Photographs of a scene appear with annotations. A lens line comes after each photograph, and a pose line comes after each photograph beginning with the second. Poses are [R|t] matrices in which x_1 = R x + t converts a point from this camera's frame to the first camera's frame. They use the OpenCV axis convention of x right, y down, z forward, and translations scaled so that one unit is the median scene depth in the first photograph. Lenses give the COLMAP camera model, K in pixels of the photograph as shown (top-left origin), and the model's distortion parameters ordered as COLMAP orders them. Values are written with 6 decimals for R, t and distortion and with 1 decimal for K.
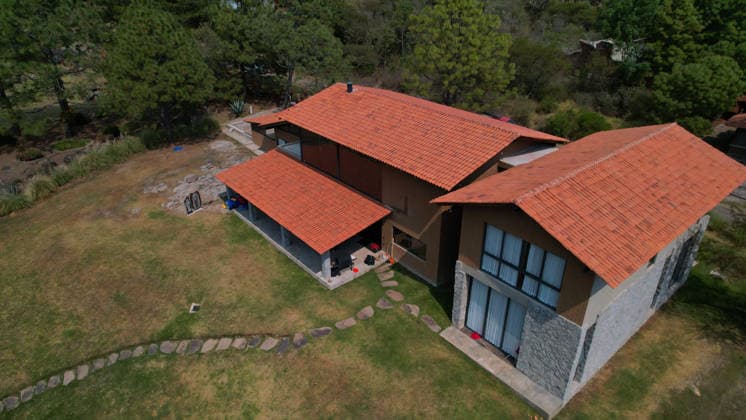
lens RADIAL K [[477.3, 0, 373.0], [0, 477.3, 210.0], [0, 0, 1]] dist [-0.067985, 0.056783]
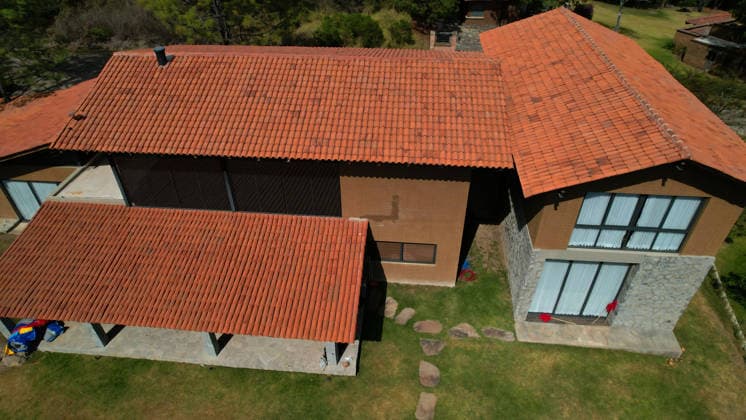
lens RADIAL K [[477.3, 0, 373.0], [0, 477.3, 210.0], [0, 0, 1]] dist [-0.067985, 0.056783]
pose [[0.702516, -0.428109, 0.568501, -0.404428], [0.322838, 0.903615, 0.281523, -0.245705], [-0.634229, -0.014241, 0.773014, 0.581284]]
